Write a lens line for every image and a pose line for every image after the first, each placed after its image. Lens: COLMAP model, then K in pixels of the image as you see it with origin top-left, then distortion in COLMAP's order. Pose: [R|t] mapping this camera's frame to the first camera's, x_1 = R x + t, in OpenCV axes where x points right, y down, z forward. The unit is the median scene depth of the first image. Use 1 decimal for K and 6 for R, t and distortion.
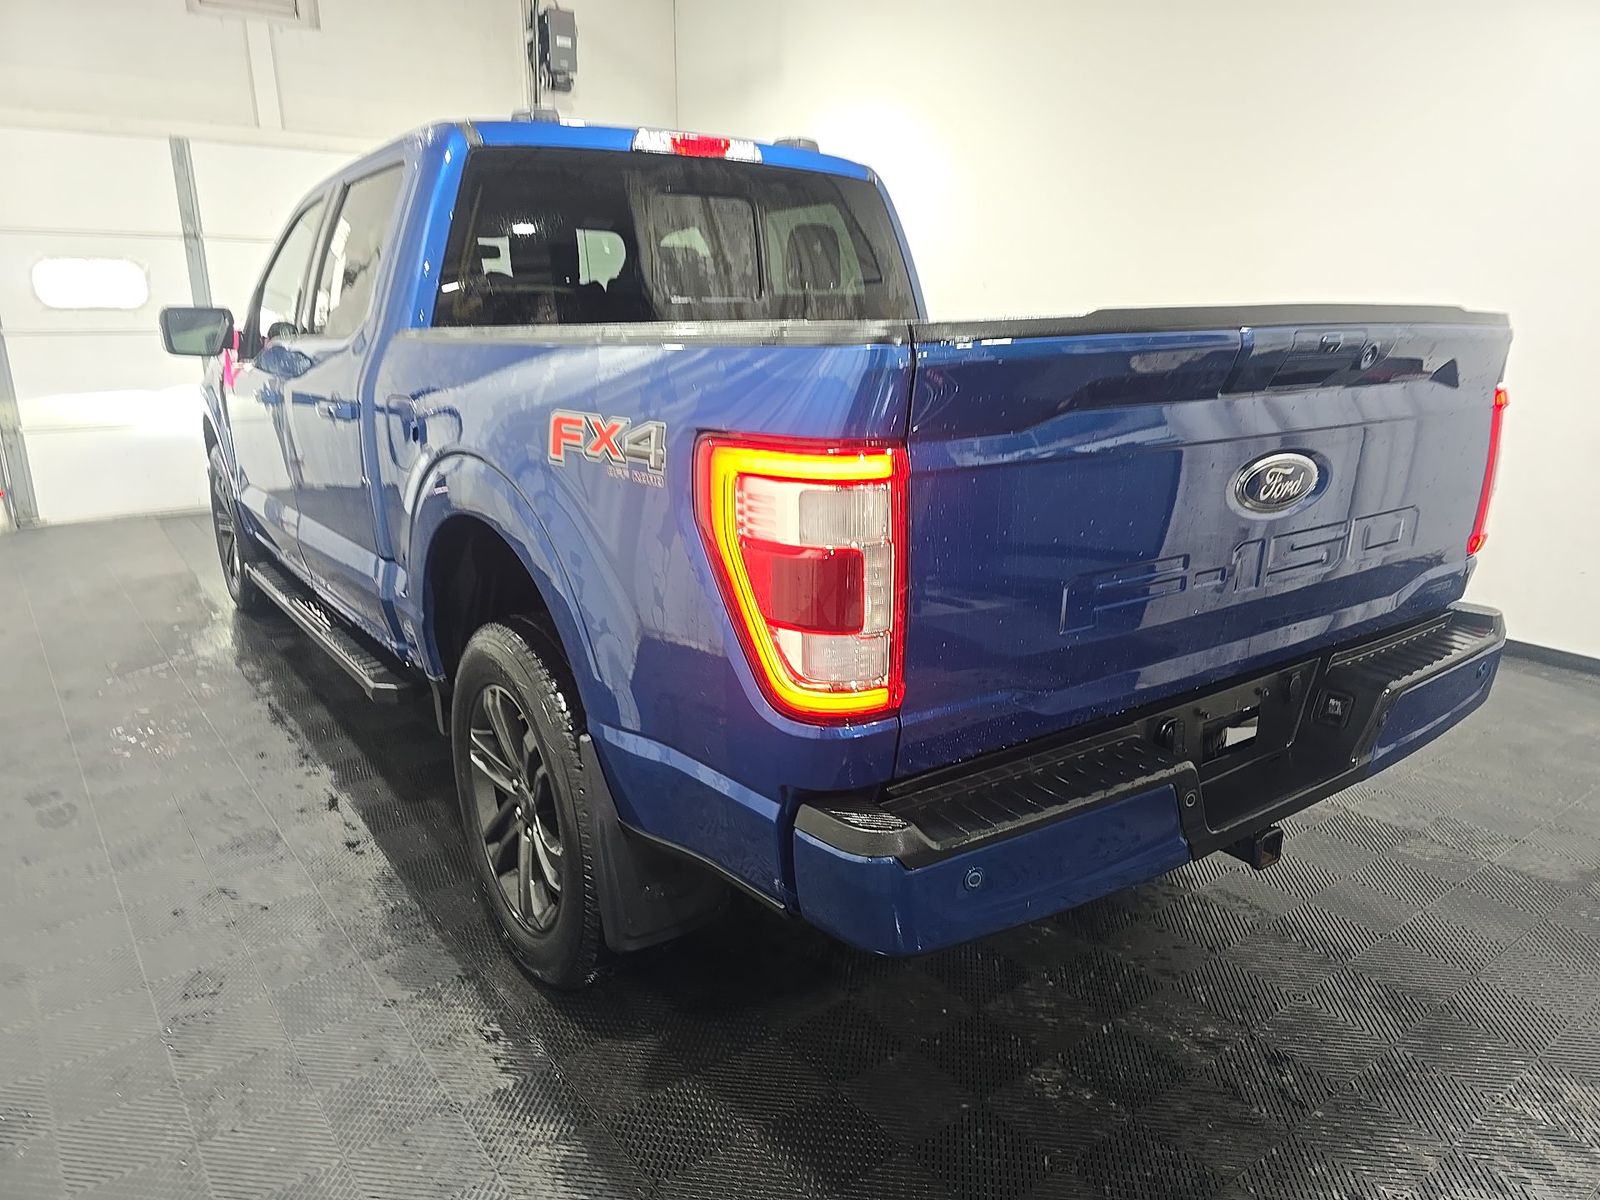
lens RADIAL K [[1061.5, 0, 800.0], [0, 1061.5, 600.0], [0, 0, 1]] dist [0.030995, 0.001771]
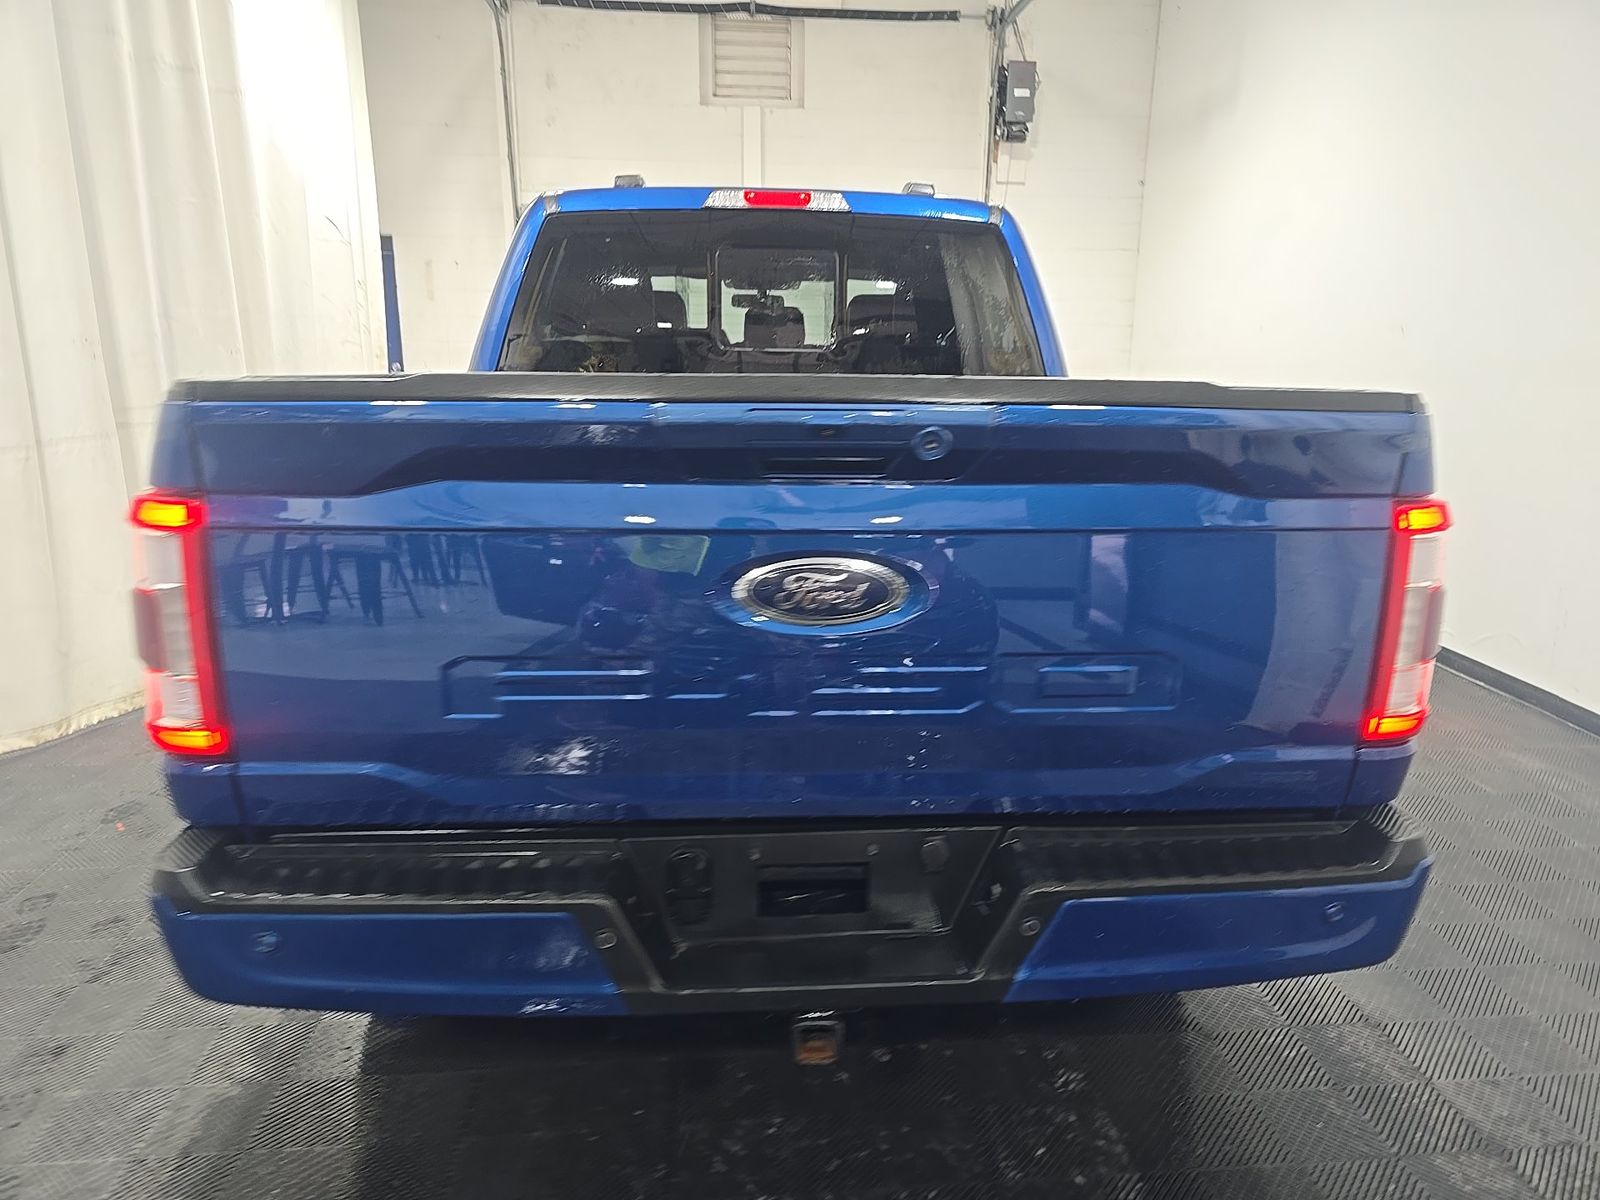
lens RADIAL K [[1098.6, 0, 821.8], [0, 1098.6, 605.3], [0, 0, 1]] dist [0.005524, -0.001516]
pose [[0.859708, 0.129658, -0.494056, 0.458352], [-0.150745, 0.988569, -0.002876, -0.051521], [0.488035, 0.076949, 0.869425, 0.149547]]
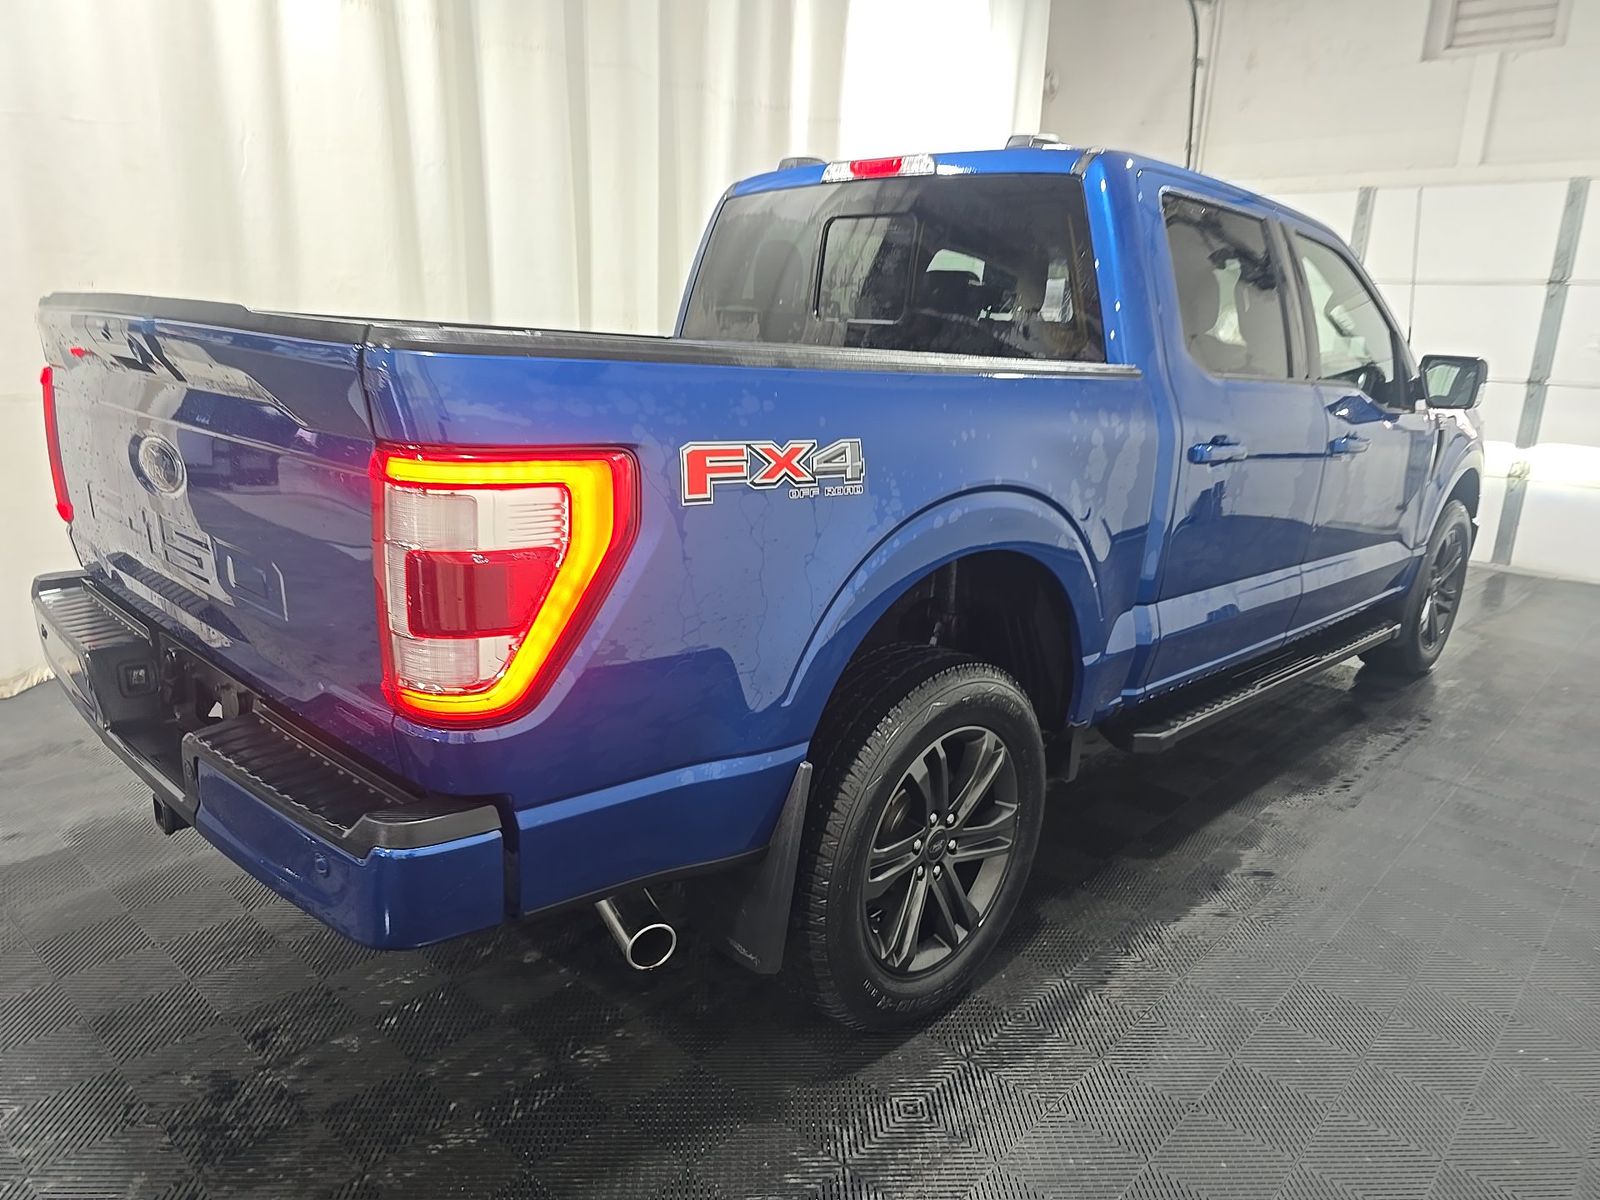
lens RADIAL K [[1098.6, 0, 821.8], [0, 1098.6, 605.3], [0, 0, 1]] dist [0.005524, -0.001516]
pose [[0.216453, 0.246111, -0.944763, 0.880383], [-0.294325, 0.939132, 0.177212, -0.196723], [0.930871, 0.239709, 0.275714, 0.716044]]
